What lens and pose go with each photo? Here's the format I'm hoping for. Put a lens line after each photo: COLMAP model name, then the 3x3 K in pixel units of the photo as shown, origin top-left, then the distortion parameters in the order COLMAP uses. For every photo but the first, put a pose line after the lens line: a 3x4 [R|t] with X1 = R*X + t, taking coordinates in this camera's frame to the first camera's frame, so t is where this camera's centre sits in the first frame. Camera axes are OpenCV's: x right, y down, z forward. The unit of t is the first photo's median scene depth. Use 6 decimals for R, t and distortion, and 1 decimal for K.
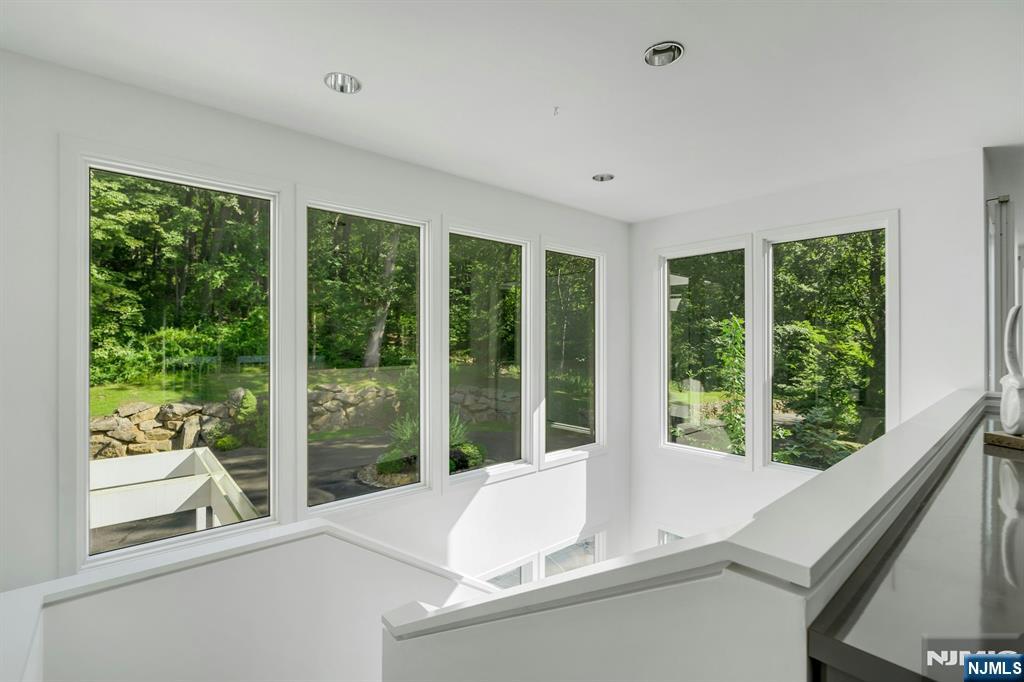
lens RADIAL K [[455.4, 0, 512.0], [0, 455.4, 341.0], [0, 0, 1]] dist [-0.002725, -0.000337]
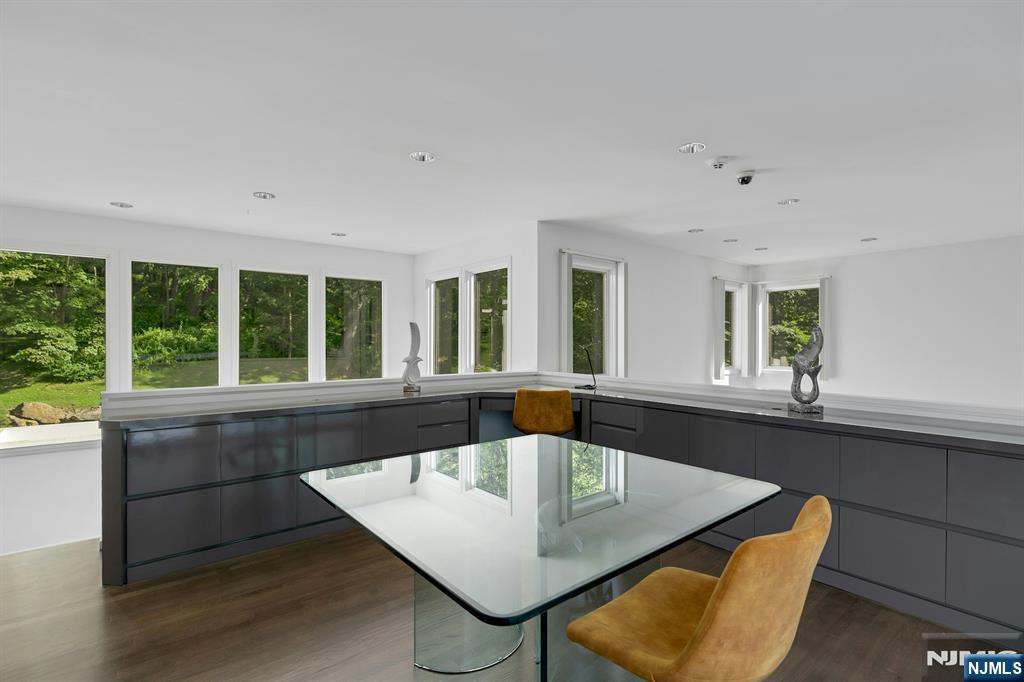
lens RADIAL K [[469.7, 0, 512.0], [0, 469.7, 341.0], [0, 0, 1]] dist [-0.000411, 0.000278]
pose [[0.999596, 0.001159, -0.028415, 0.138005], [-0.001187, 0.999999, -0.000975, 0.001748], [0.028414, 0.001008, 0.999596, -0.099688]]
